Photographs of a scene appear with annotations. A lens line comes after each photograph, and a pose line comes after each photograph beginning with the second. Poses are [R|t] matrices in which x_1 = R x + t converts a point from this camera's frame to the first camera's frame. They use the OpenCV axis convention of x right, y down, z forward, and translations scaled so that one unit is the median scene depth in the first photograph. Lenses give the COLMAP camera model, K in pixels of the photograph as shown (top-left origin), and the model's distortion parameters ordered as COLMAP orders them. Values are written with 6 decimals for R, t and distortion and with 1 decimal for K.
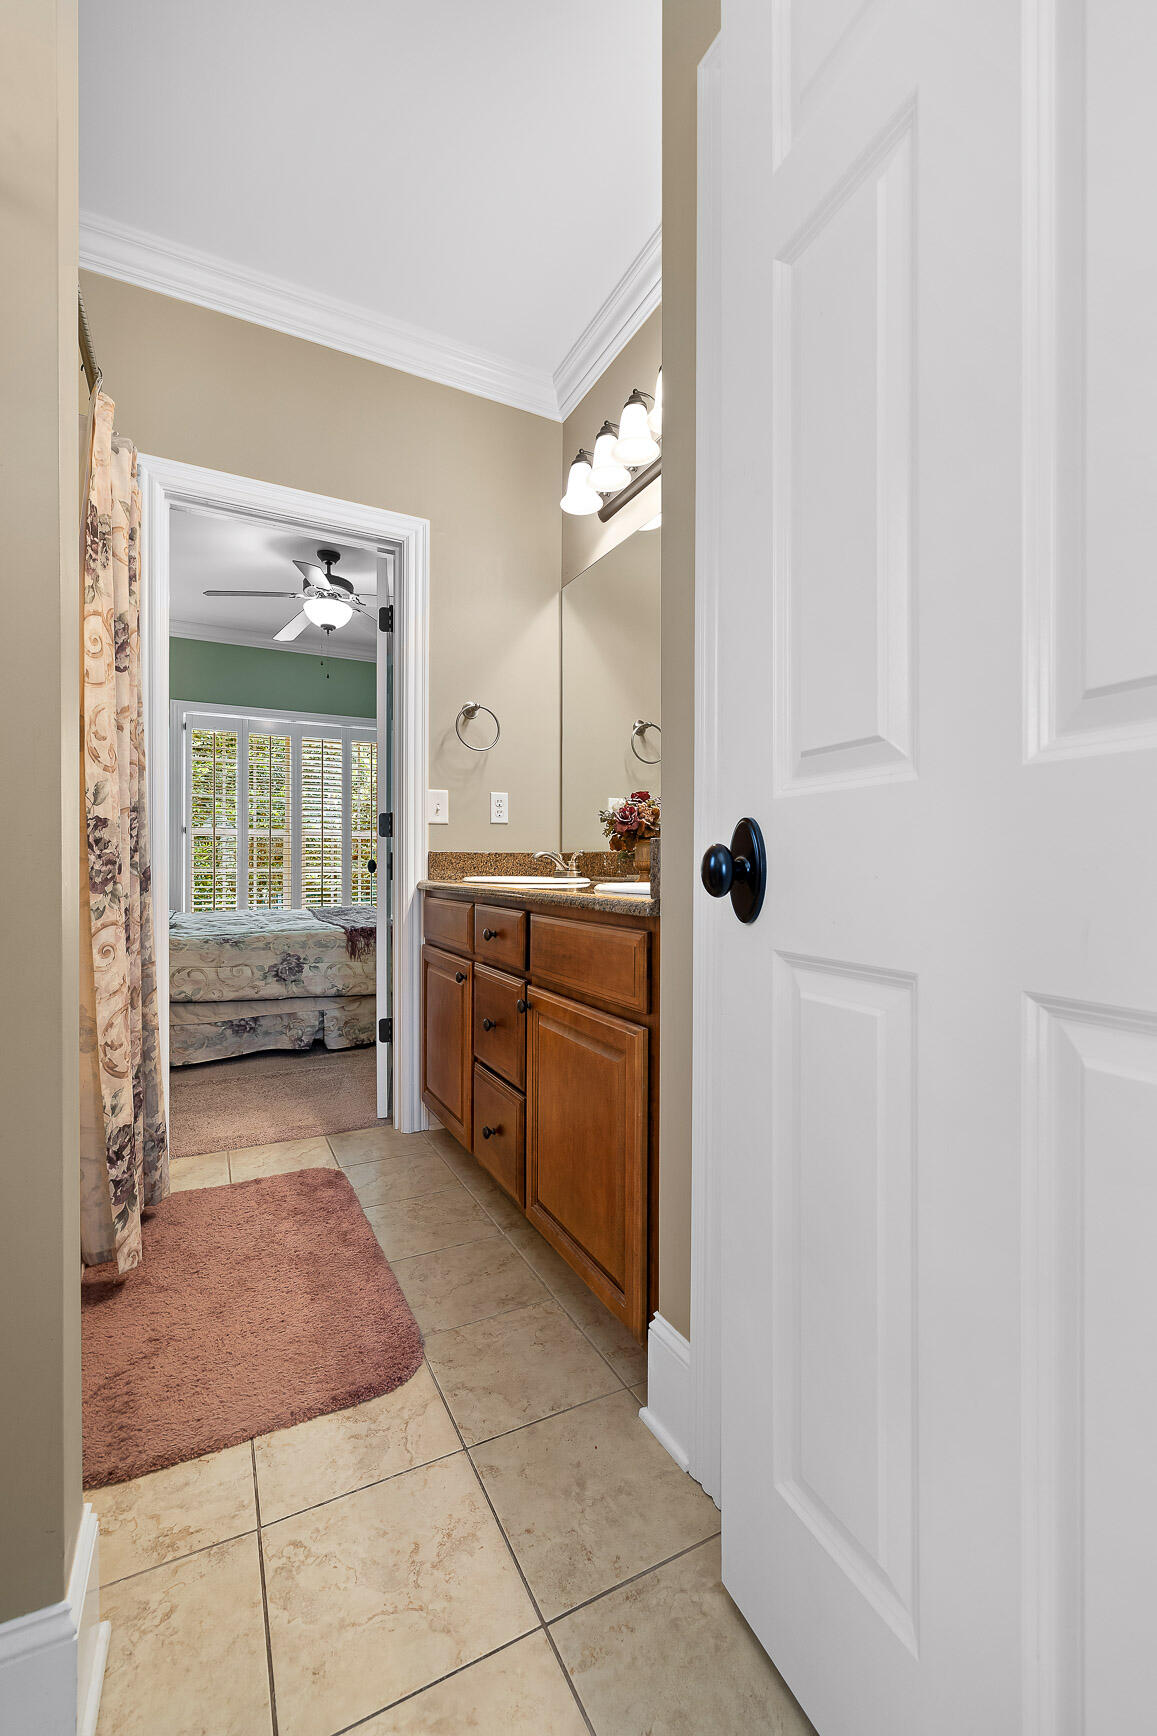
lens RADIAL K [[723.6, 0, 572.6], [0, 723.6, 871.3], [0, 0, 1]] dist [-0.000688, 0.001311]
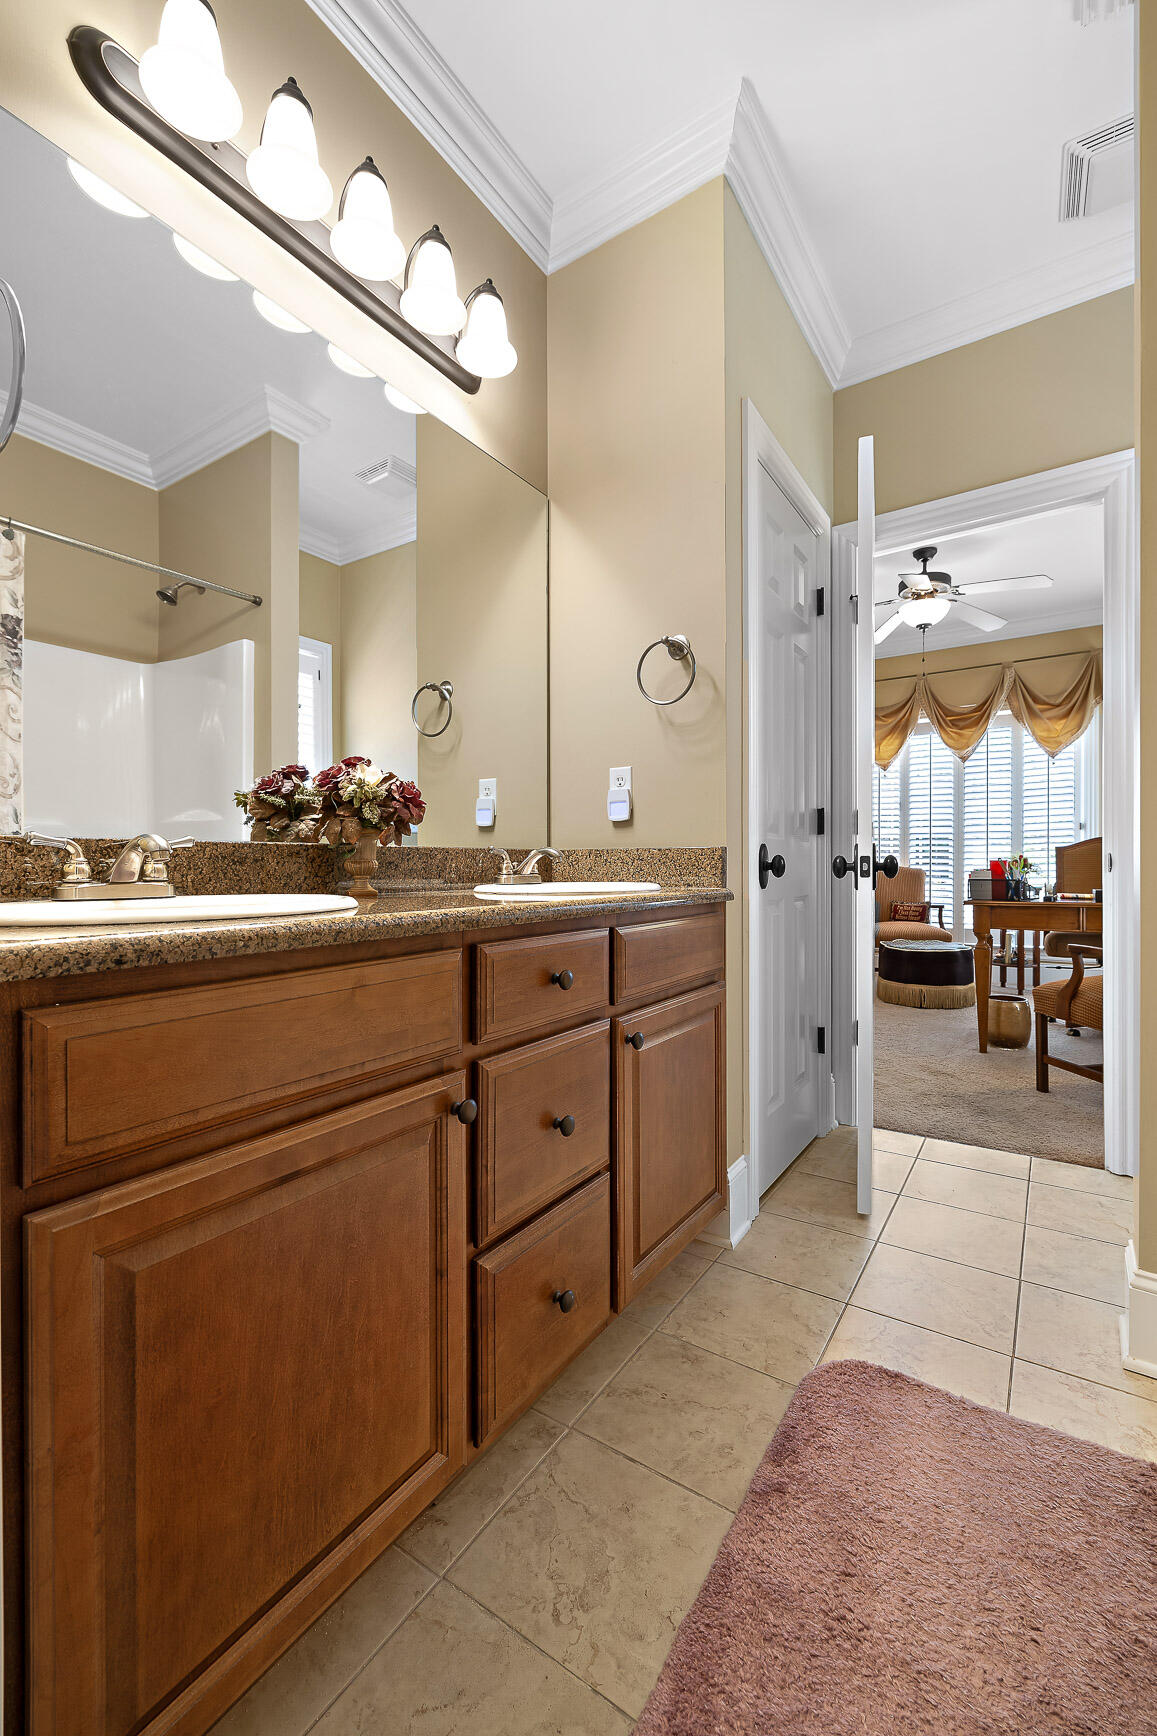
lens RADIAL K [[723.6, 0, 580.4], [0, 723.6, 872.2], [0, 0, 1]] dist [-0.000688, 0.001311]
pose [[-0.497335, 0.001416, 0.867557, -0.678142], [0.006383, 0.999978, 0.002027, -0.004224], [-0.867535, 0.006546, -0.497333, 1.329457]]
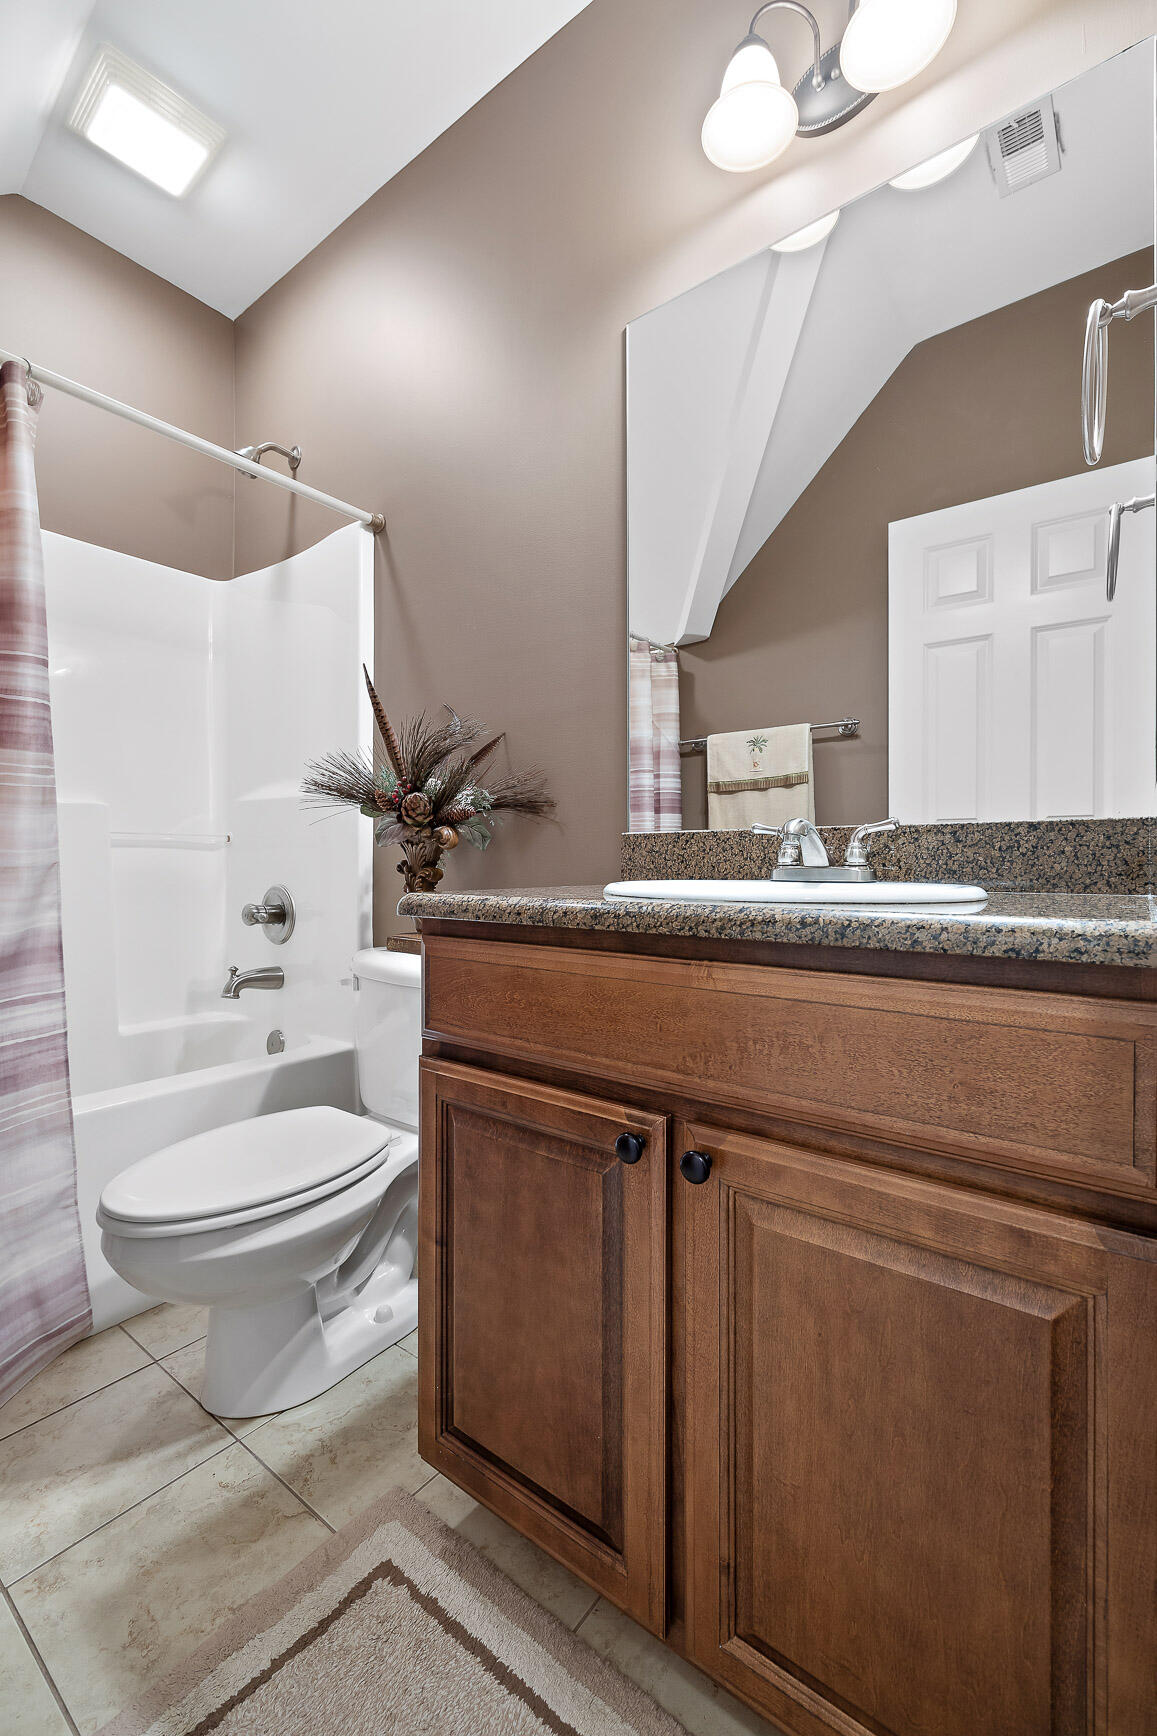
lens RADIAL K [[723.6, 0, 585.8], [0, 723.6, 853.0], [0, 0, 1]] dist [-0.000688, 0.001311]
pose [[0.902812, -0.014104, 0.429804, -0.377058], [0.020541, 0.999736, -0.010341, -0.007995], [-0.429545, 0.018164, 0.902863, 0.756443]]
